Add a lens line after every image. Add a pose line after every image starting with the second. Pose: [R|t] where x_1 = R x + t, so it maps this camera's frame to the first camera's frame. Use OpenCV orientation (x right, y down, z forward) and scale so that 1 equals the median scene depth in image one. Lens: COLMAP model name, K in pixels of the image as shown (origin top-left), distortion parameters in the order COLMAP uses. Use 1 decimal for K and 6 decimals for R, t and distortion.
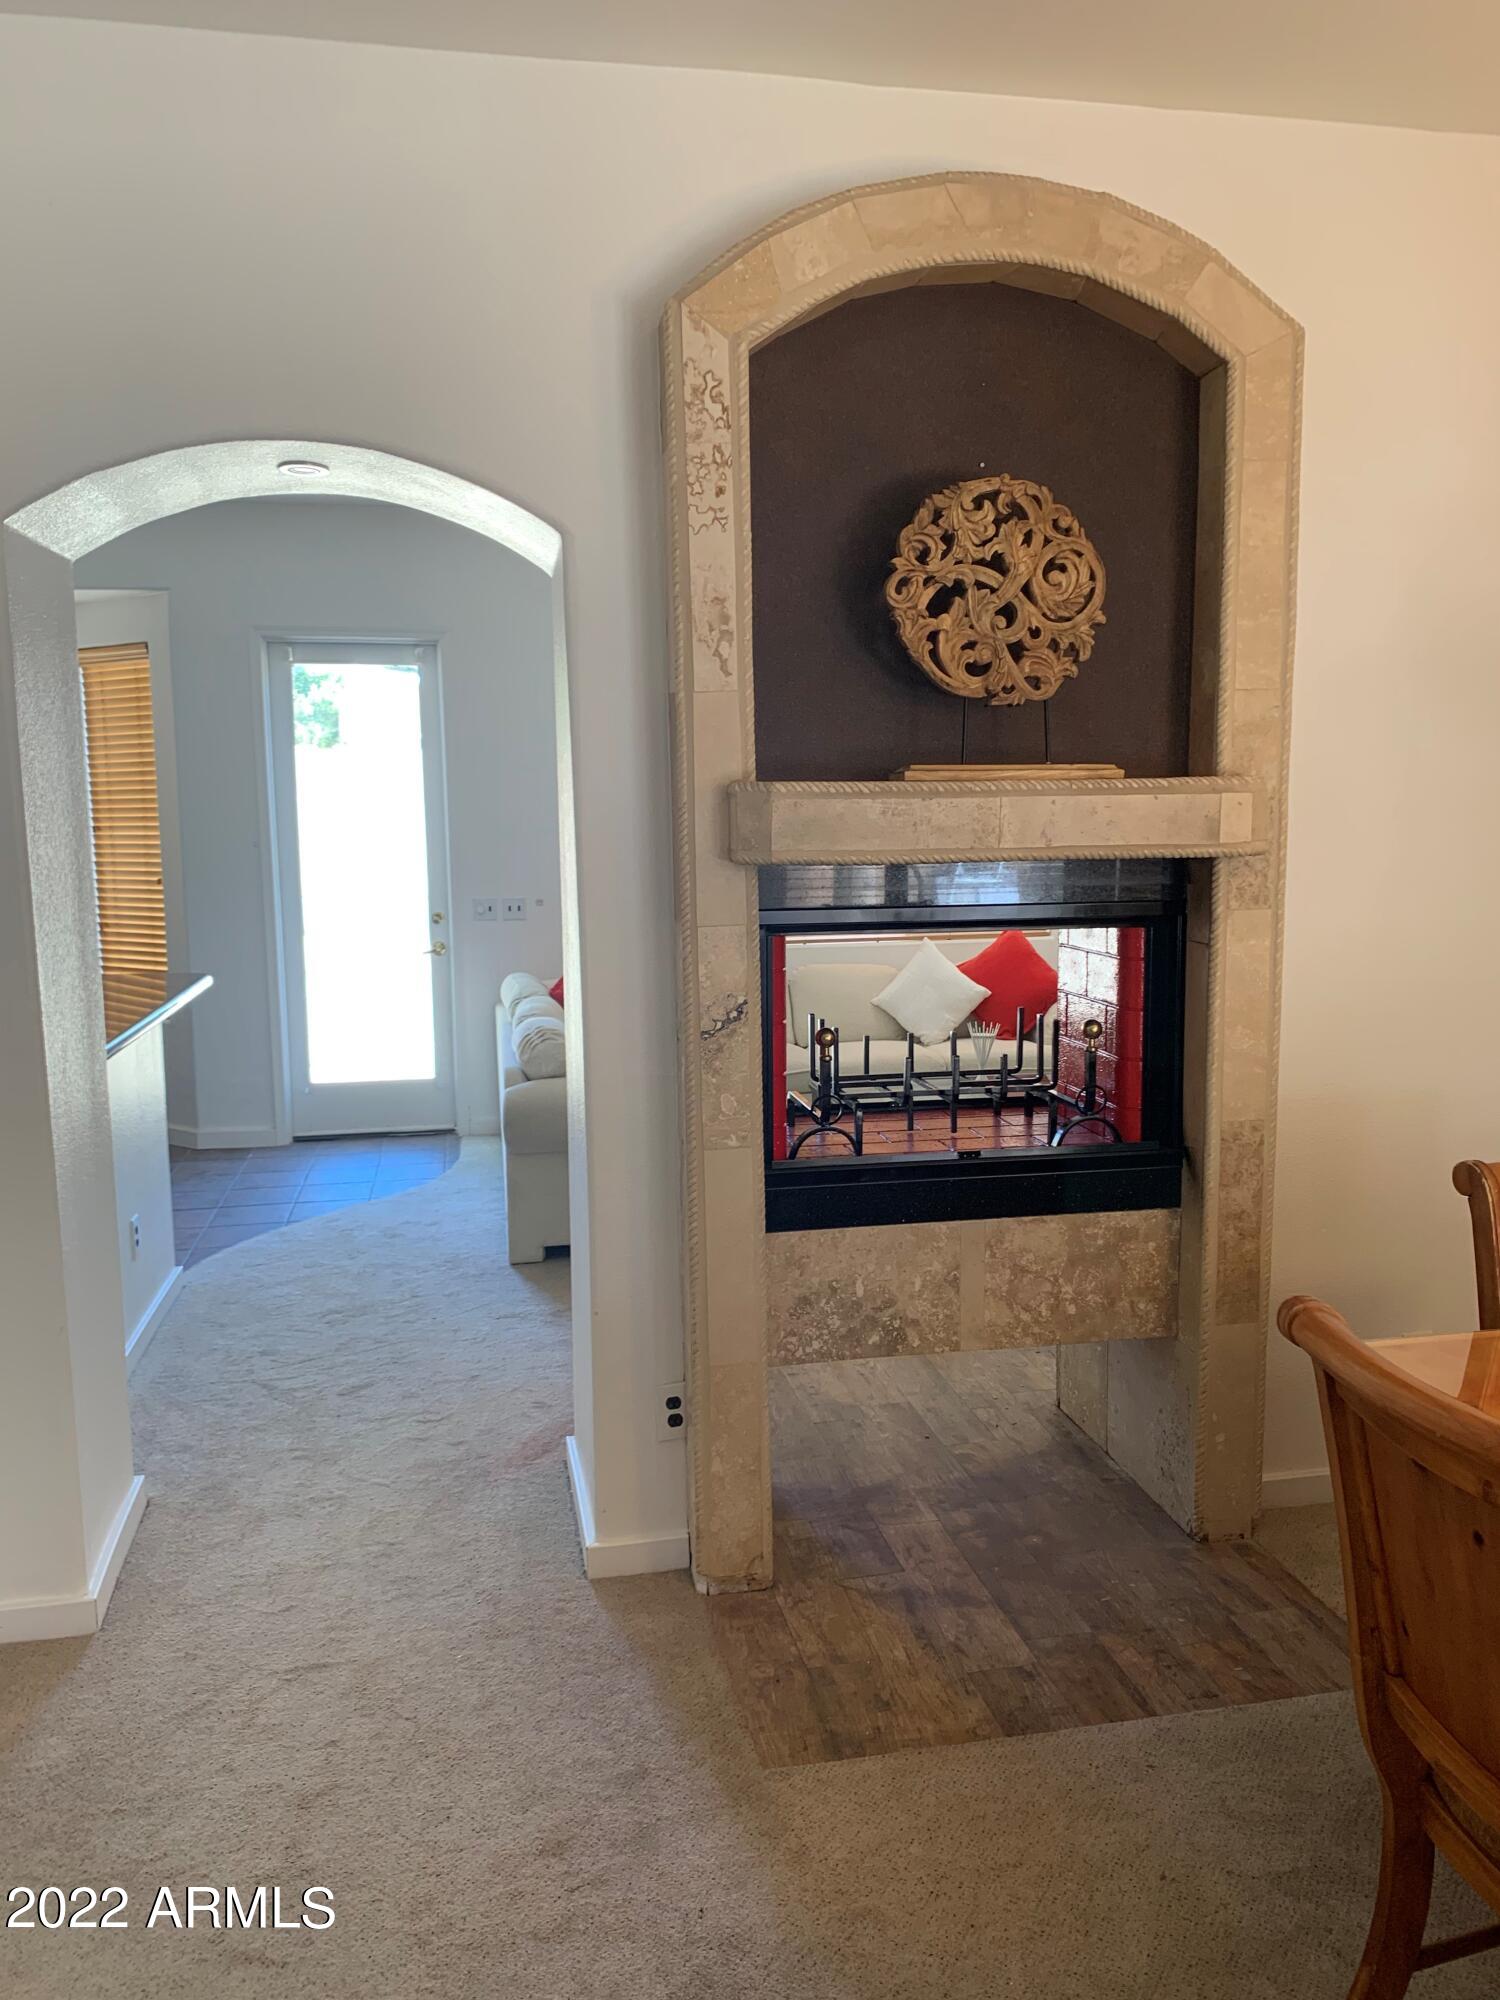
lens RADIAL K [[1556.3, 0, 750.0], [0, 1556.3, 1000.0], [0, 0, 1]] dist [0.111279, -0.241163]
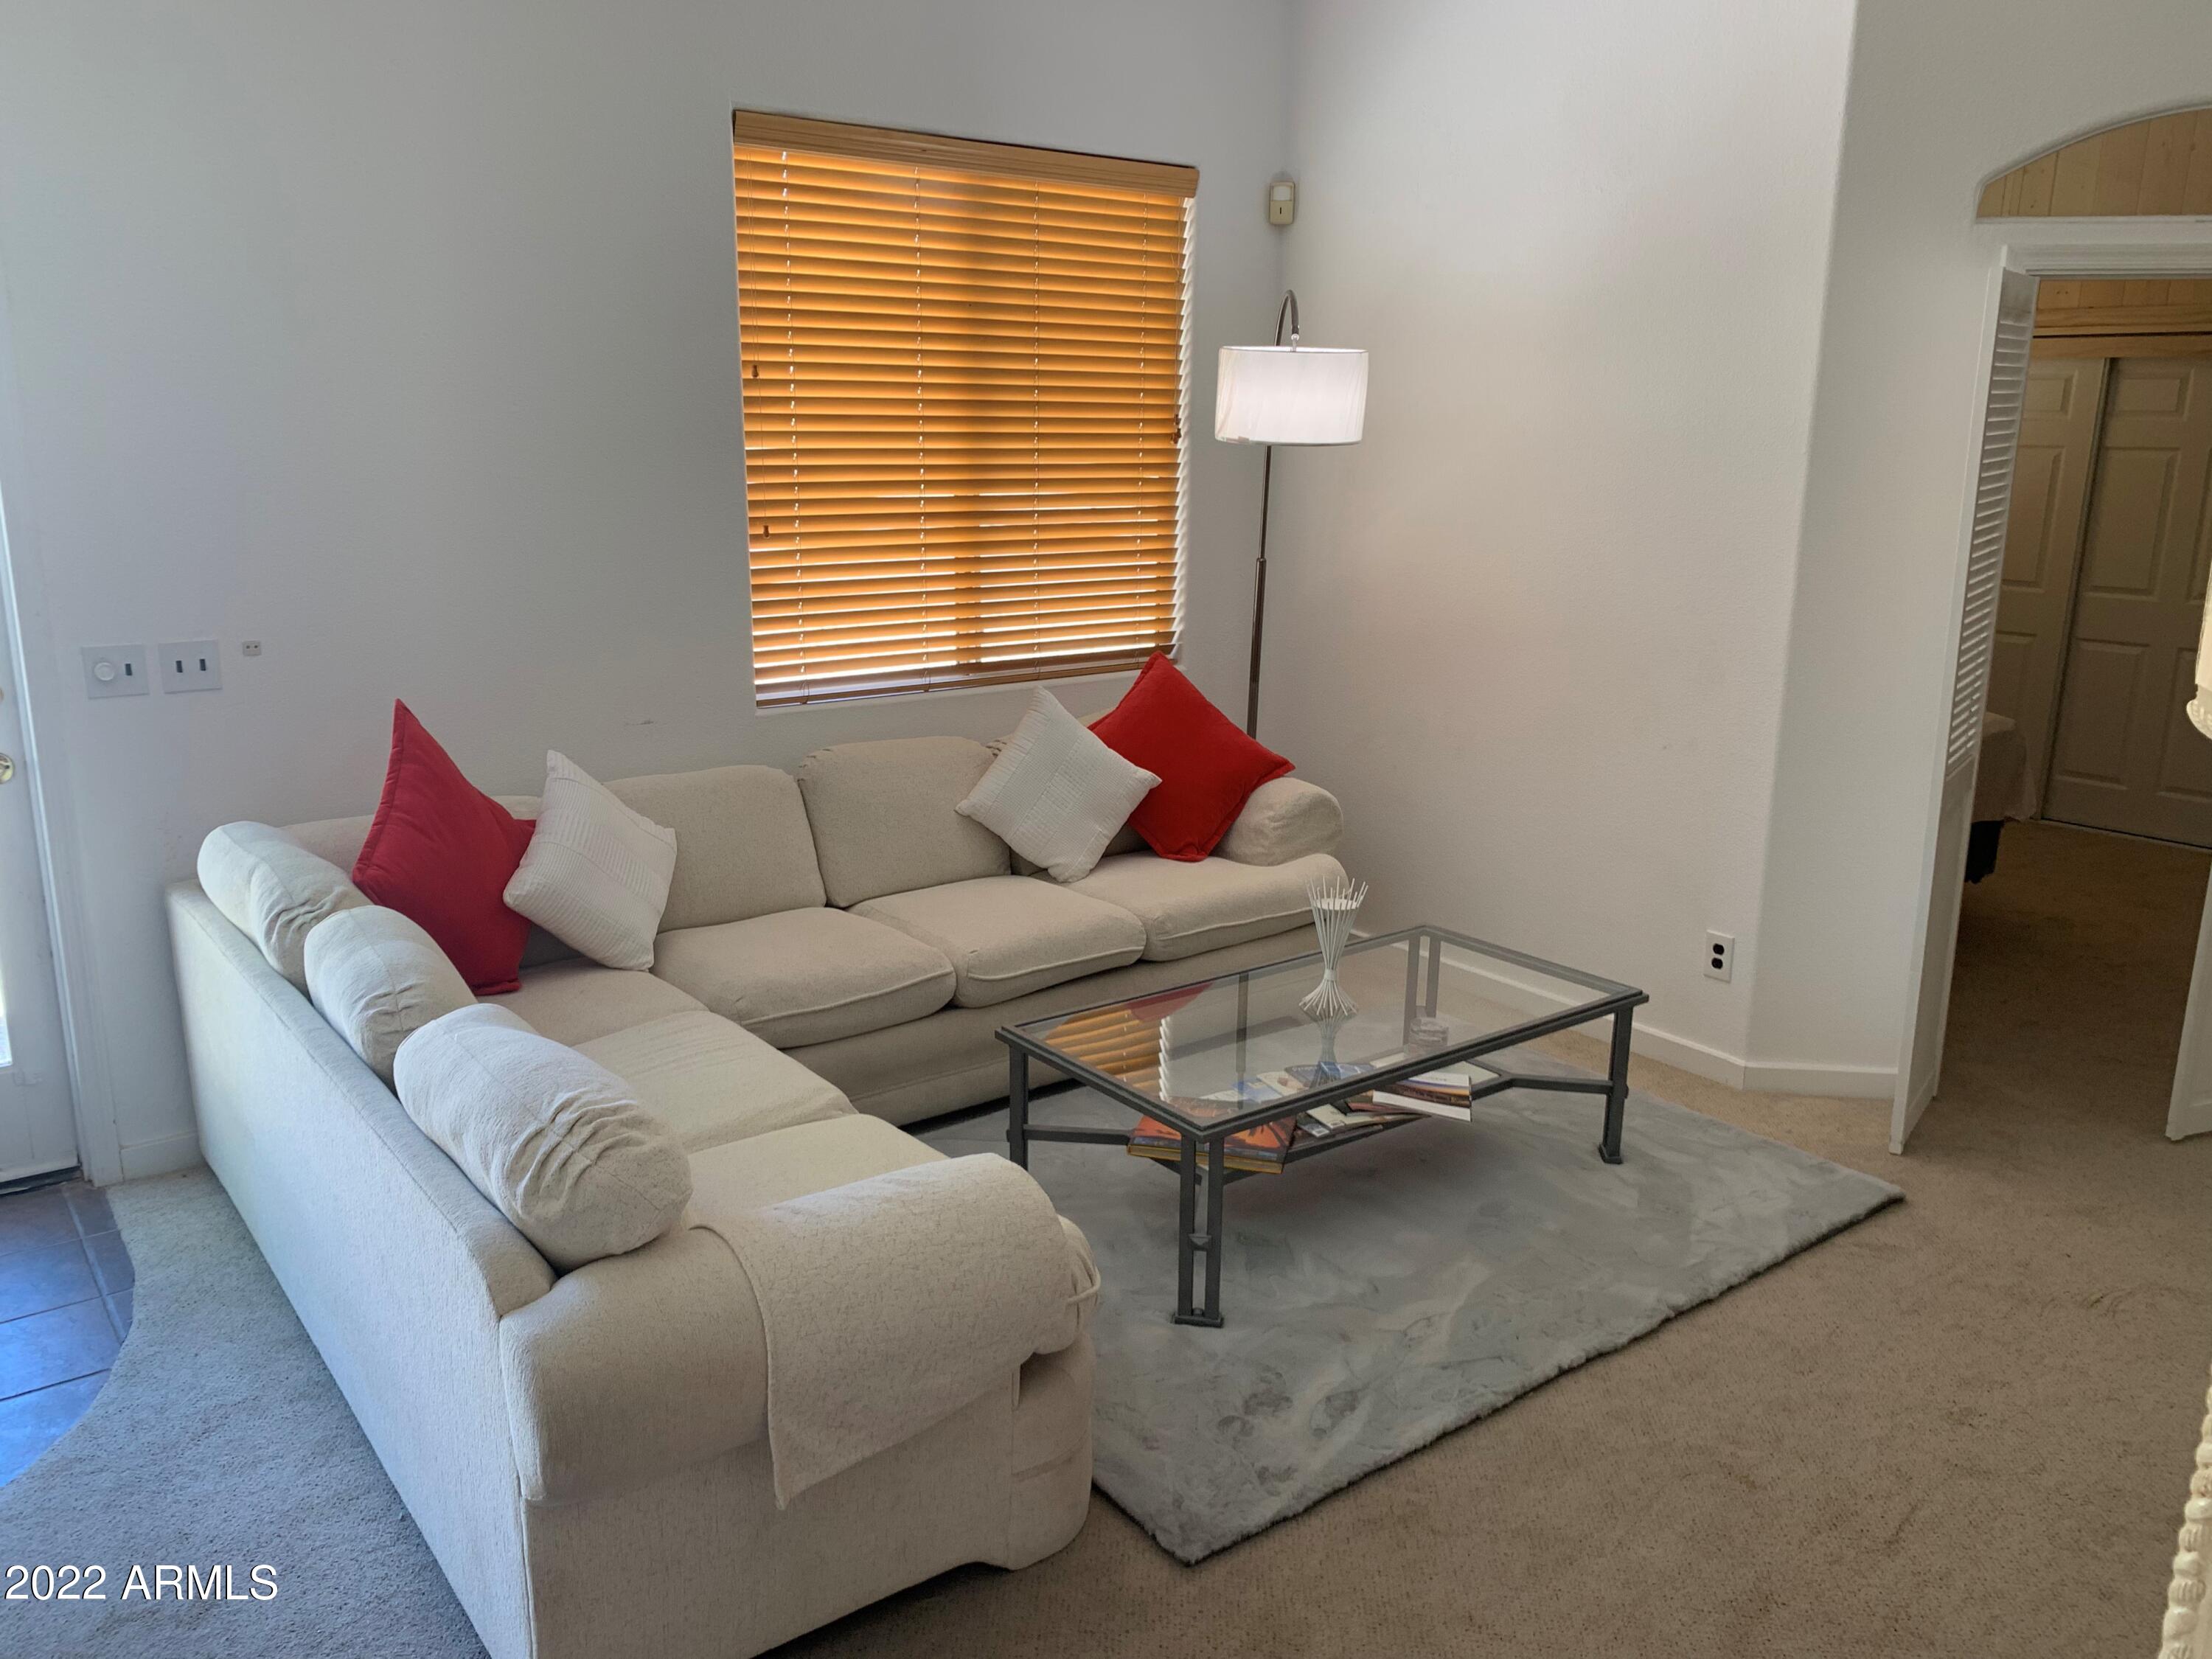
lens RADIAL K [[1710.8, 0, 1106.0], [0, 1710.8, 829.5], [0, 0, 1]] dist [0.005986, 0.001841]
pose [[0.893601, -0.084877, 0.440765, -0.349318], [0.035937, 0.992335, 0.118234, -0.154544], [-0.447422, -0.089814, 0.889802, 1.153193]]
